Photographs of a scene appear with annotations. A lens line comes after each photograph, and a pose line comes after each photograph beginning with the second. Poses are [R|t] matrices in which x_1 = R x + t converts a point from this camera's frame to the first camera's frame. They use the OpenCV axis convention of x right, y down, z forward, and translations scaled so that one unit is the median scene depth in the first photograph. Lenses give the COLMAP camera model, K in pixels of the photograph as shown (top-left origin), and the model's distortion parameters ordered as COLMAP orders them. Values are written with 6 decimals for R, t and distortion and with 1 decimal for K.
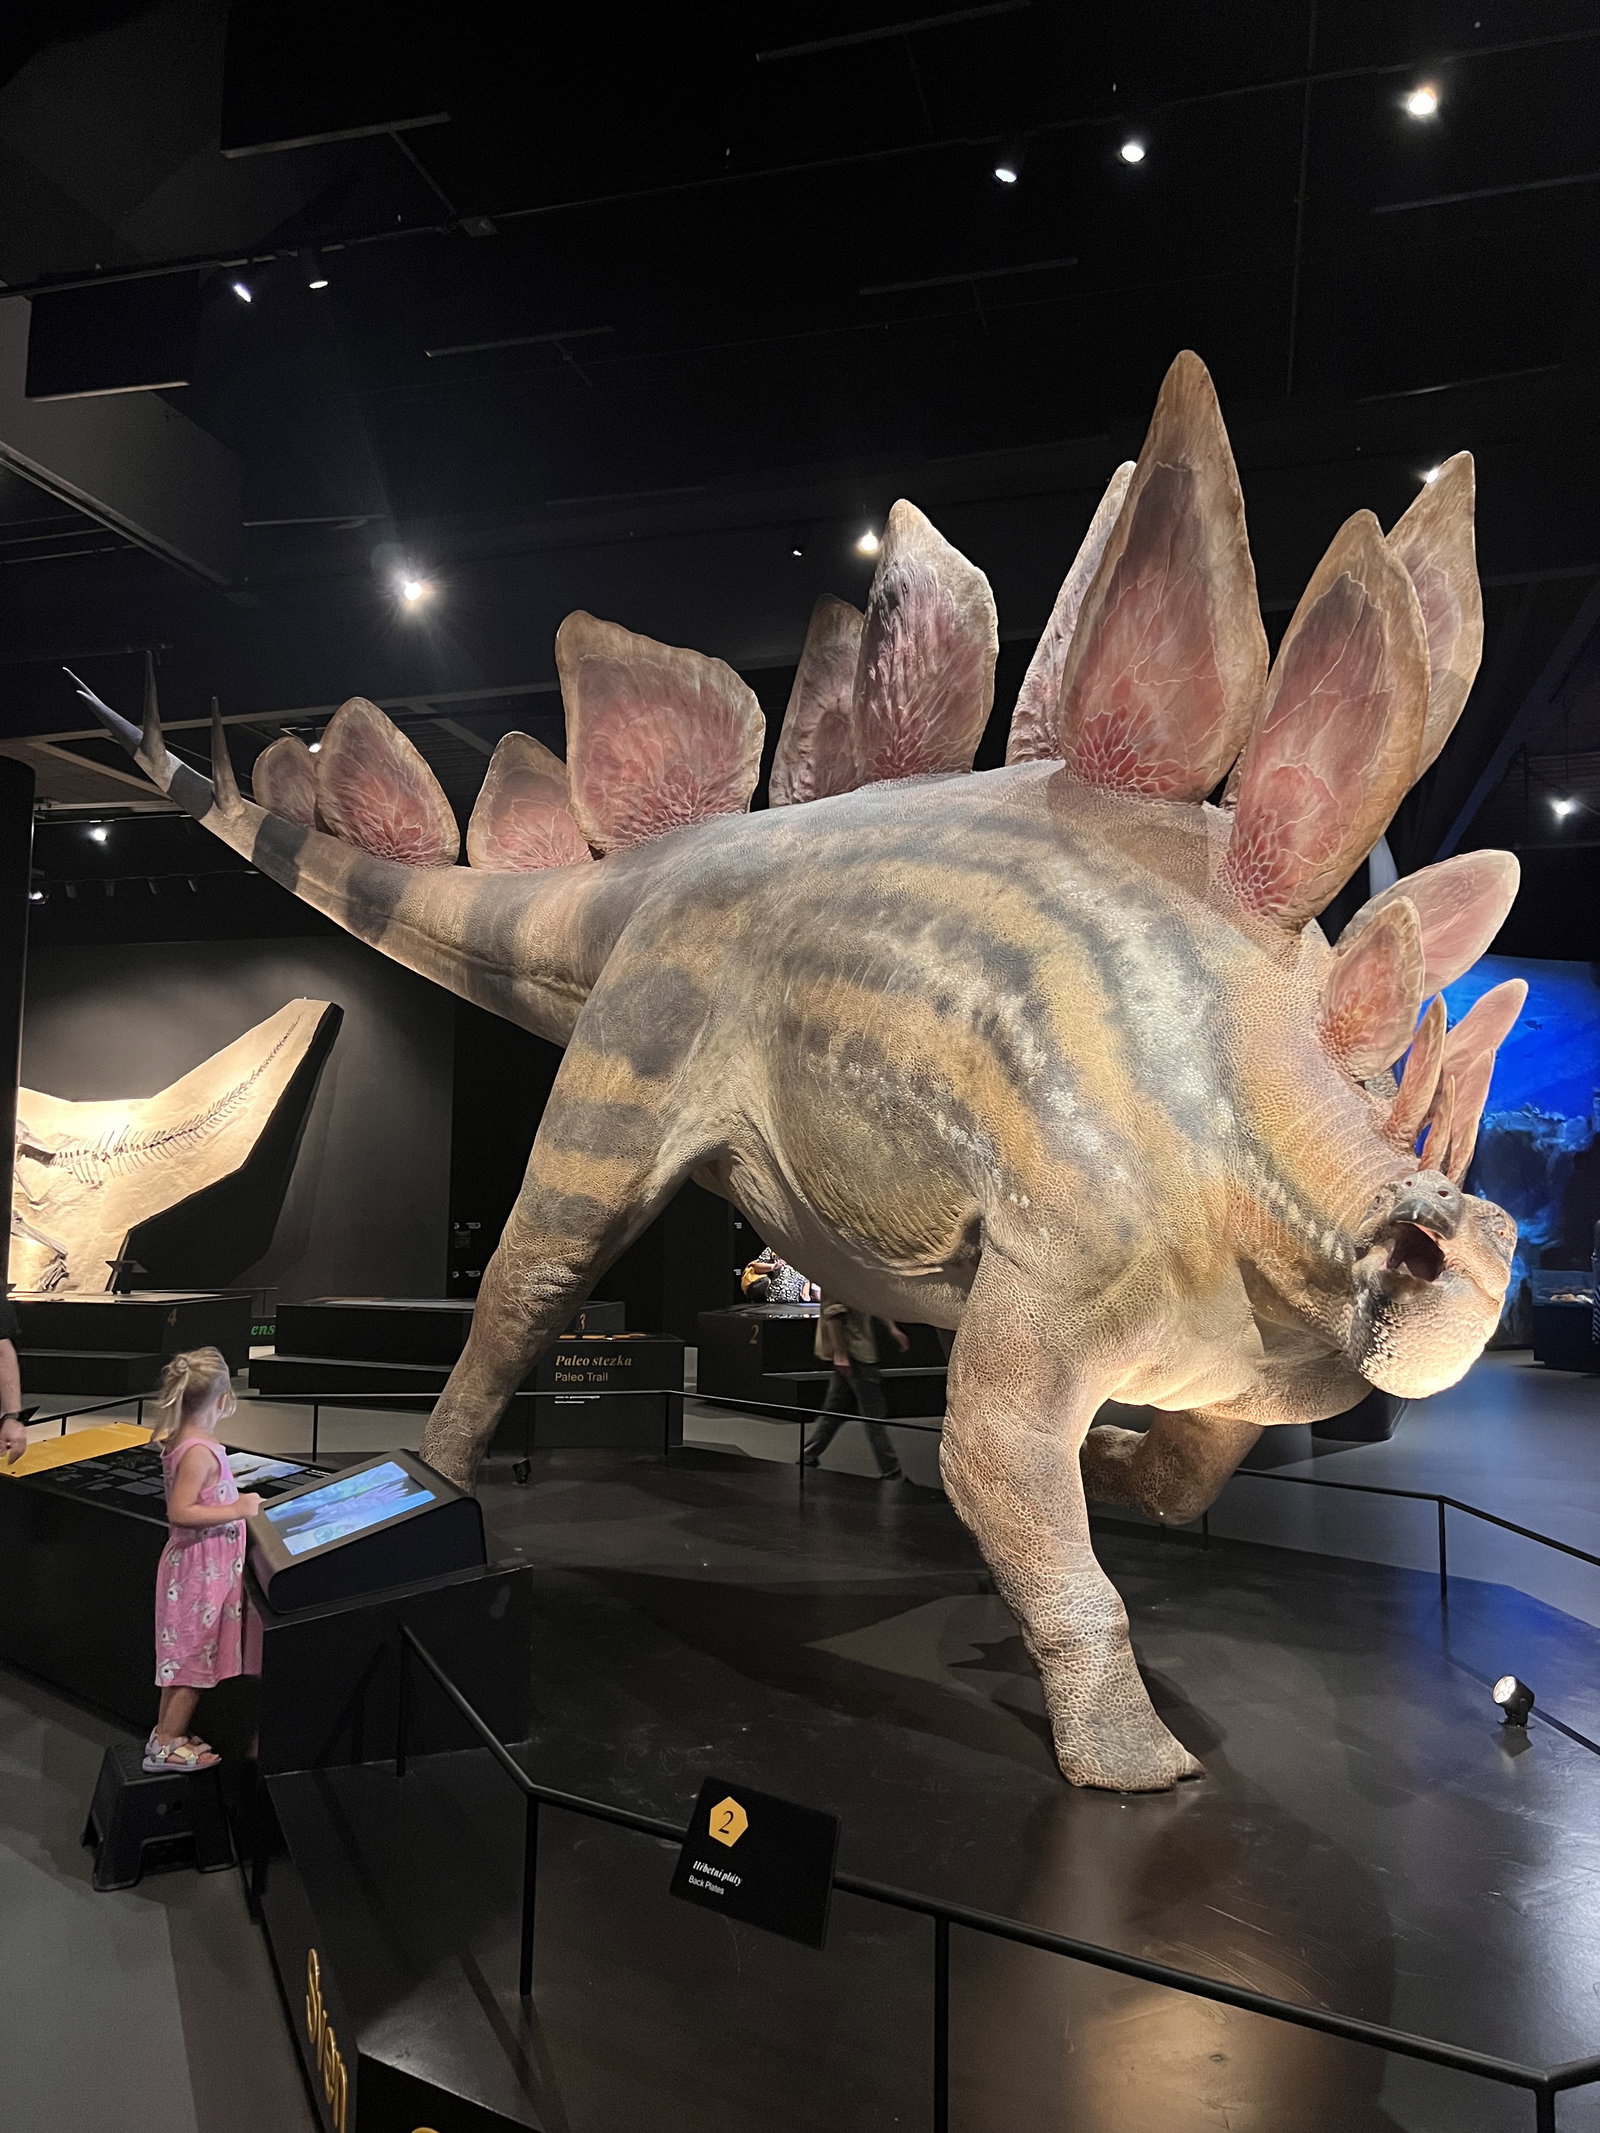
lens RADIAL K [[1611.0, 0, 798.3], [0, 1611.0, 1058.5], [0, 0, 1]] dist [0.058862, -0.067482]
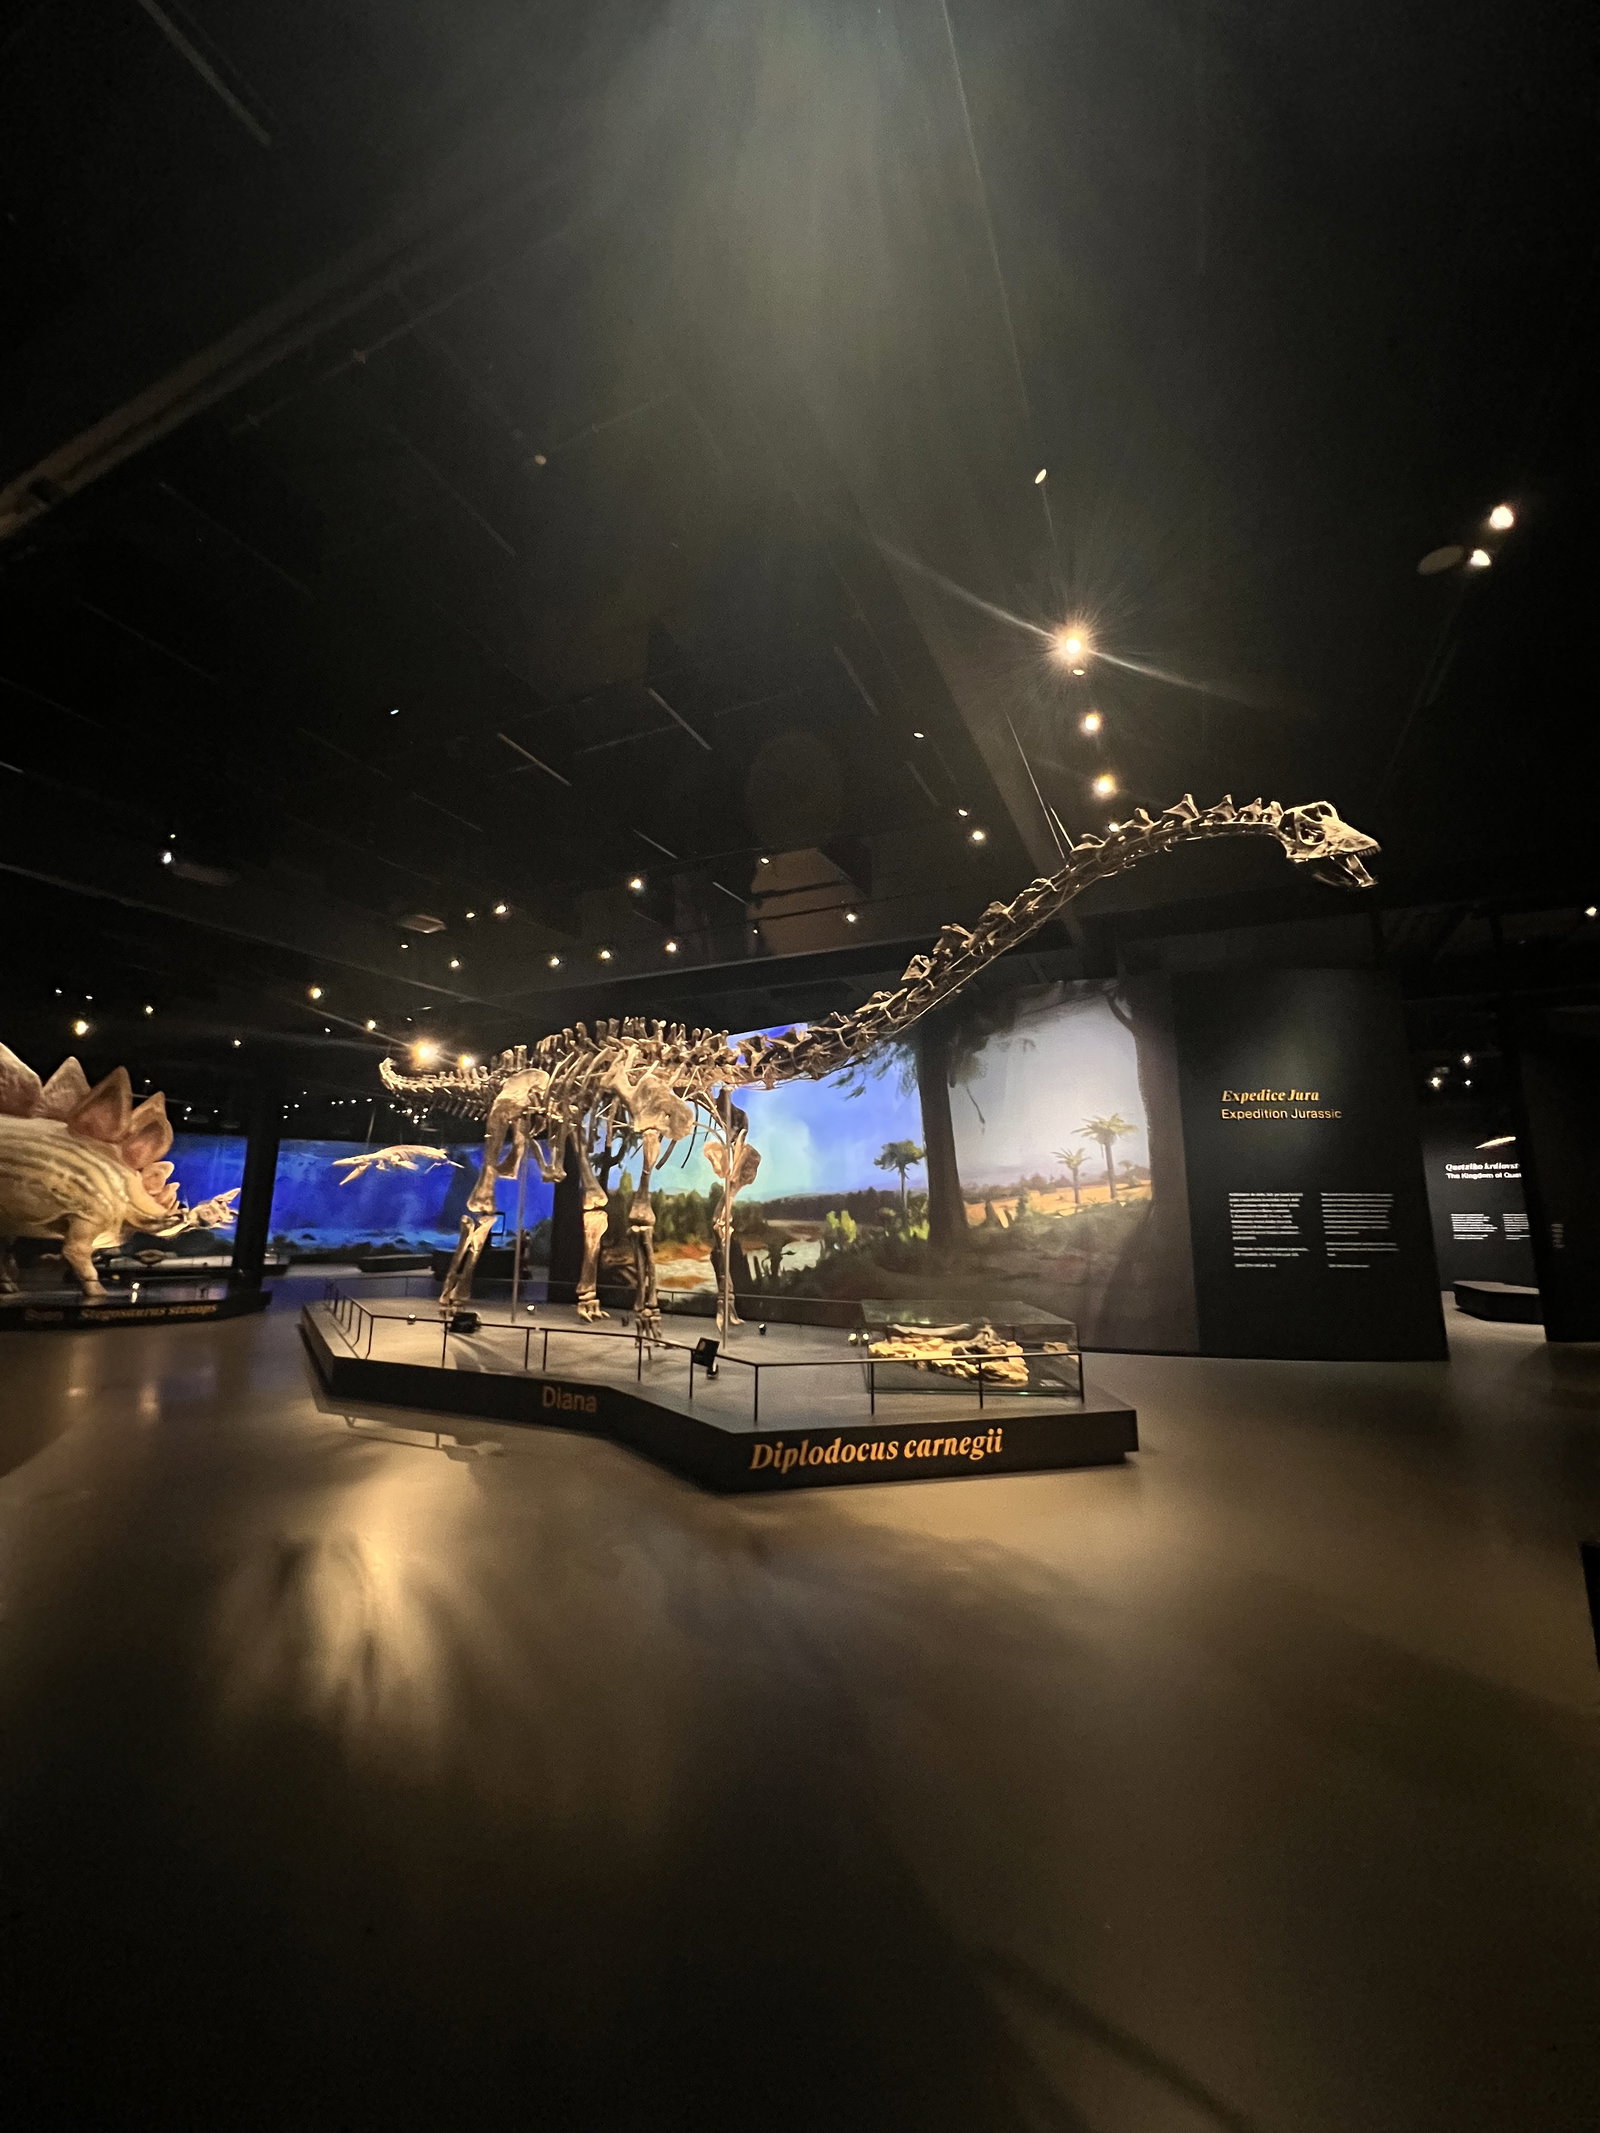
lens RADIAL K [[855.8, 0, 795.9], [0, 855.8, 1061.0], [0, 0, 1]] dist [0.000193, -0.000054]
pose [[0.179452, 0.177658, 0.967592, -2.763985], [-0.094431, 0.982128, -0.162813, -0.208617], [-0.979224, -0.062153, 0.193021, -2.366362]]
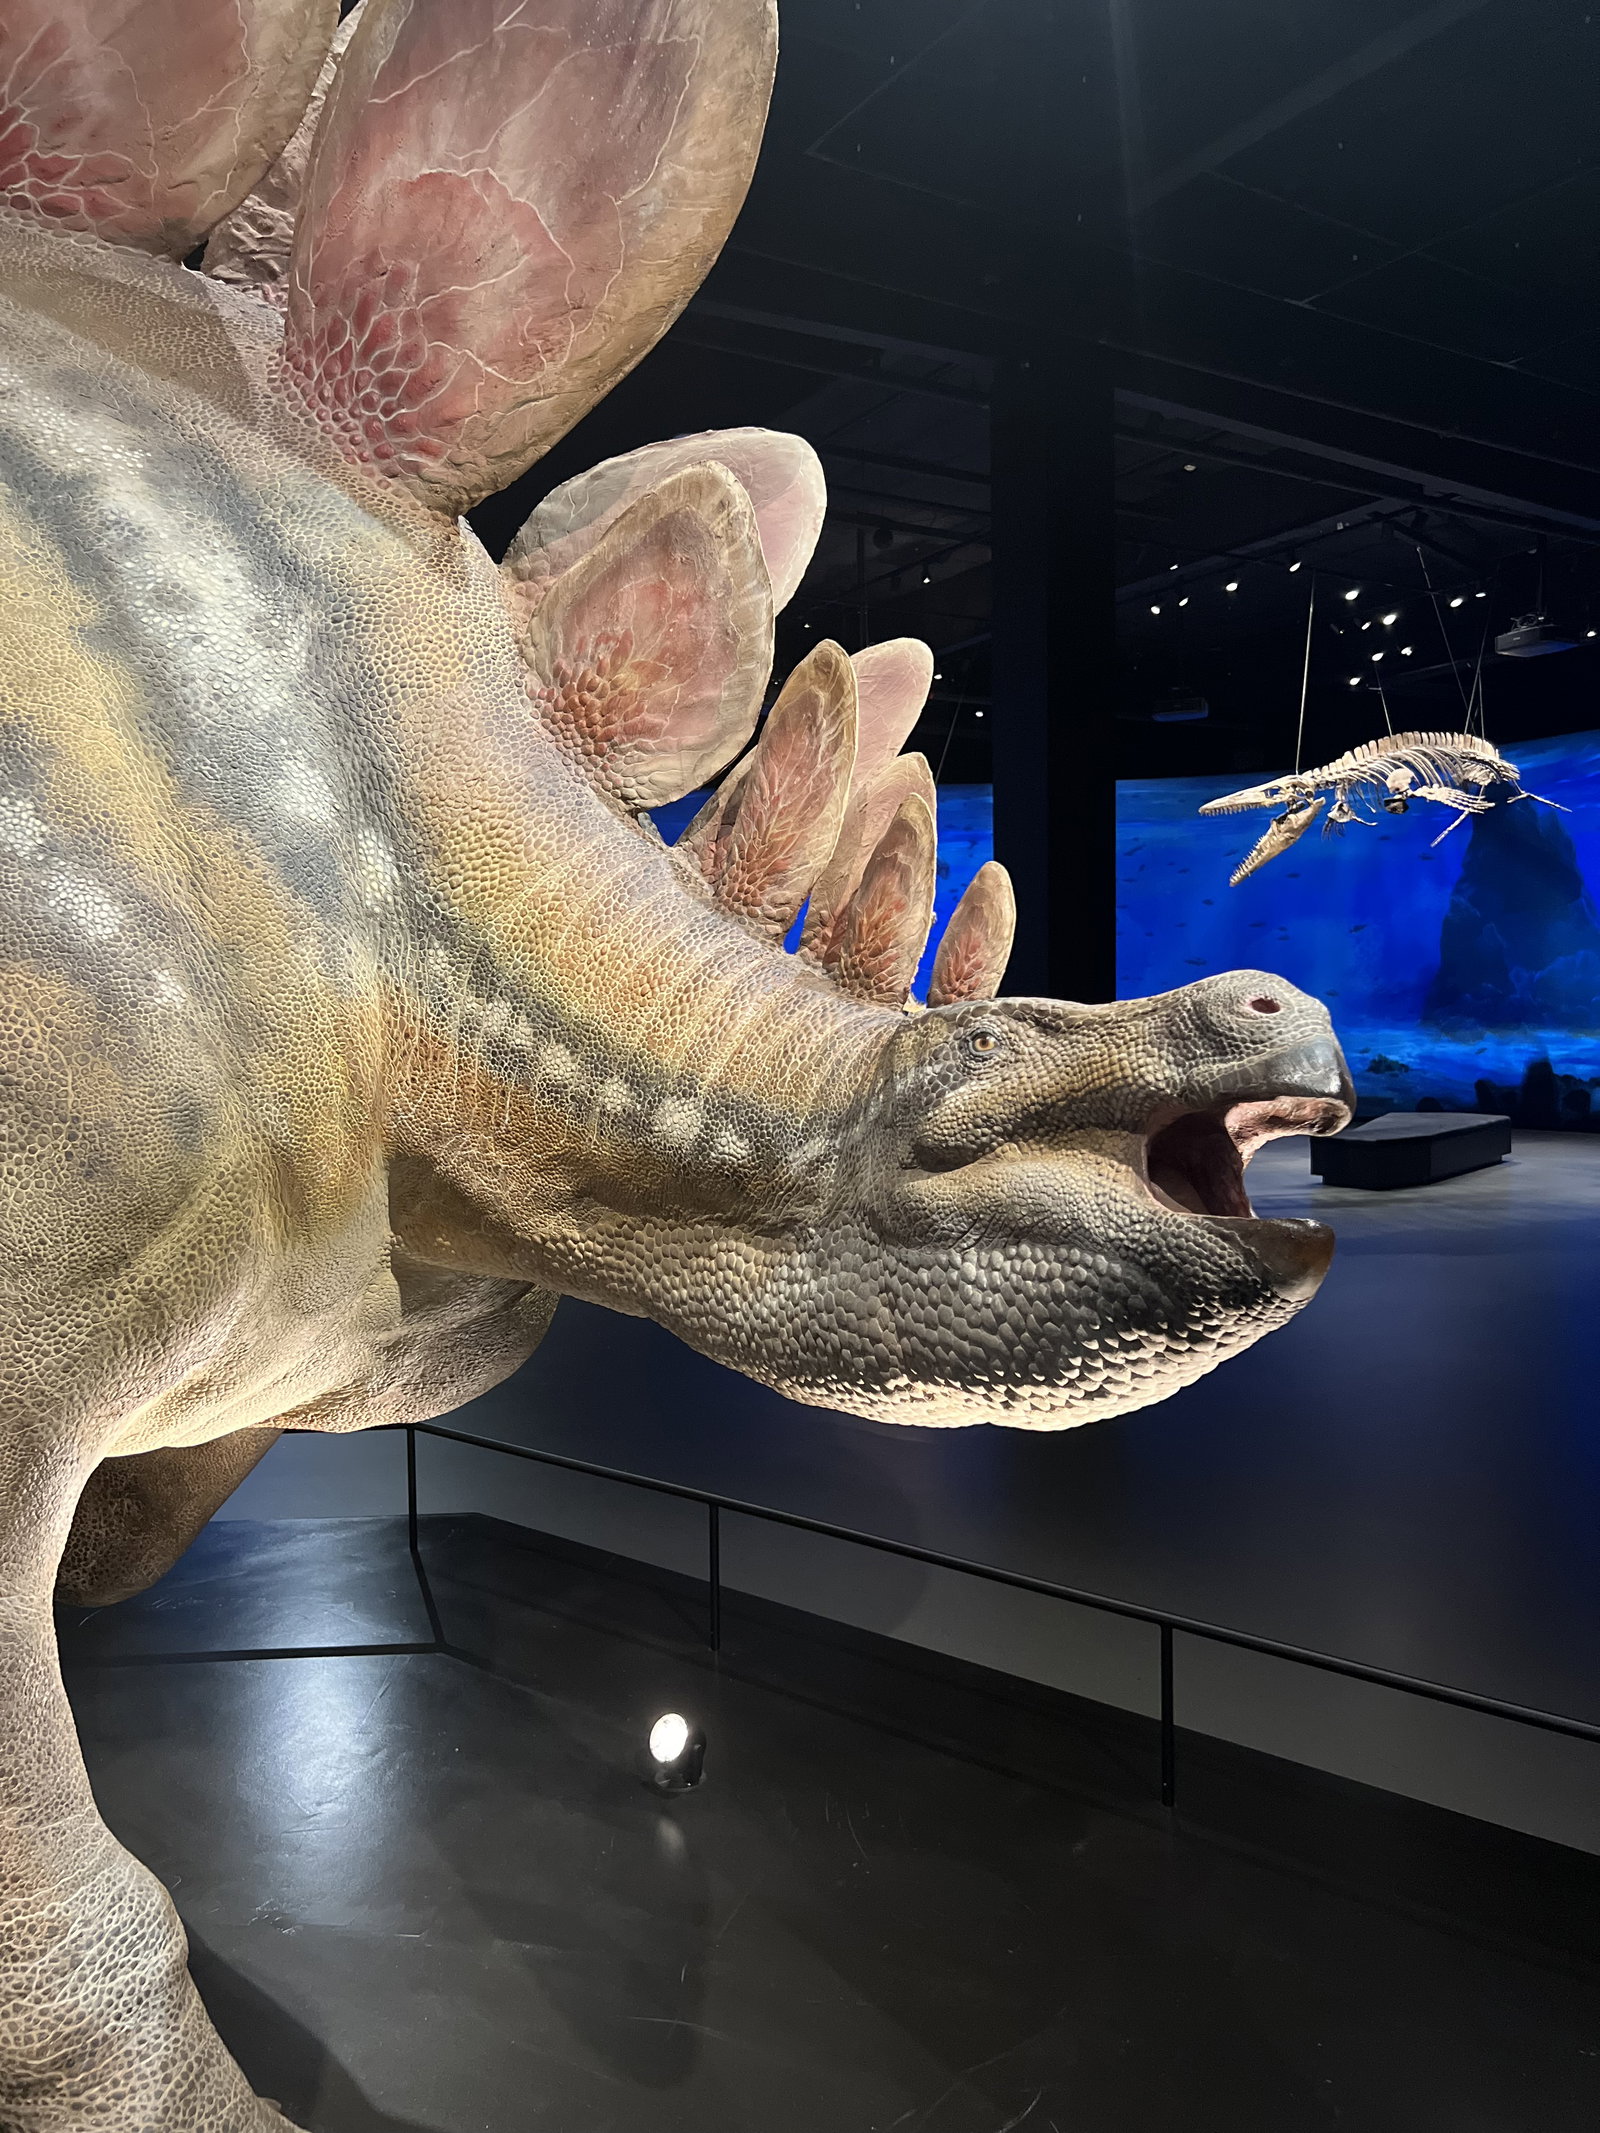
lens RADIAL K [[1611.0, 0, 804.2], [0, 1611.0, 1076.5], [0, 0, 1]] dist [0.058862, -0.067482]
pose [[0.687802, -0.057082, 0.723650, -0.003114], [-0.038693, 0.992603, 0.115073, 0.036263], [-0.724866, -0.107148, 0.680506, 0.560335]]
